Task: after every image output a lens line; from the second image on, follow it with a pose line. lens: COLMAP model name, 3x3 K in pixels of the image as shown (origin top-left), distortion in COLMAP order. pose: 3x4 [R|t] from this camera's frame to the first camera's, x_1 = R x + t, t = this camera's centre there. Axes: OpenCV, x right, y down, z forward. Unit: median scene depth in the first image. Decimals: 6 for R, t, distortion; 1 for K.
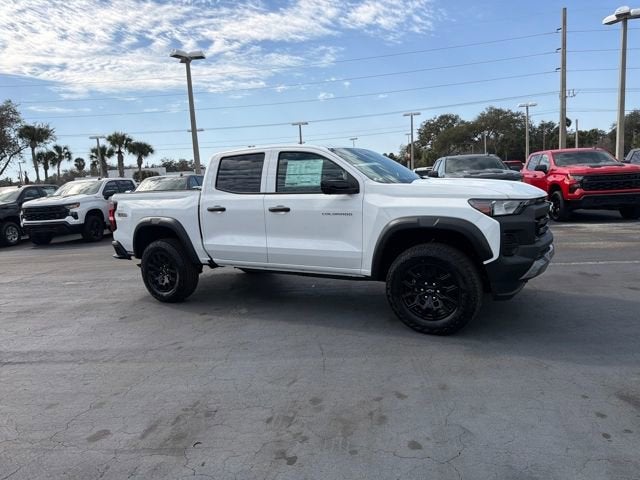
lens RADIAL K [[451.6, 0, 315.4], [0, 451.6, 243.8], [0, 0, 1]] dist [0.045383, -0.055640]
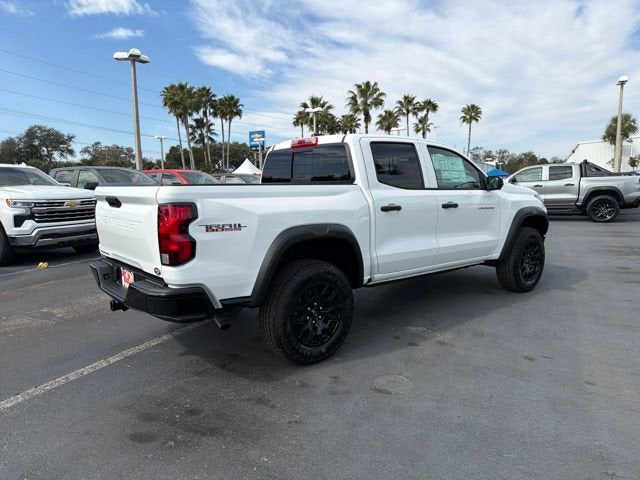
lens RADIAL K [[451.6, 0, 316.2], [0, 451.6, 241.2], [0, 0, 1]] dist [0.045383, -0.055640]
pose [[0.341220, -0.065433, 0.937703, -1.047748], [0.125024, 0.991870, 0.023718, -0.057447], [-0.931632, 0.109142, 0.346626, 0.903587]]
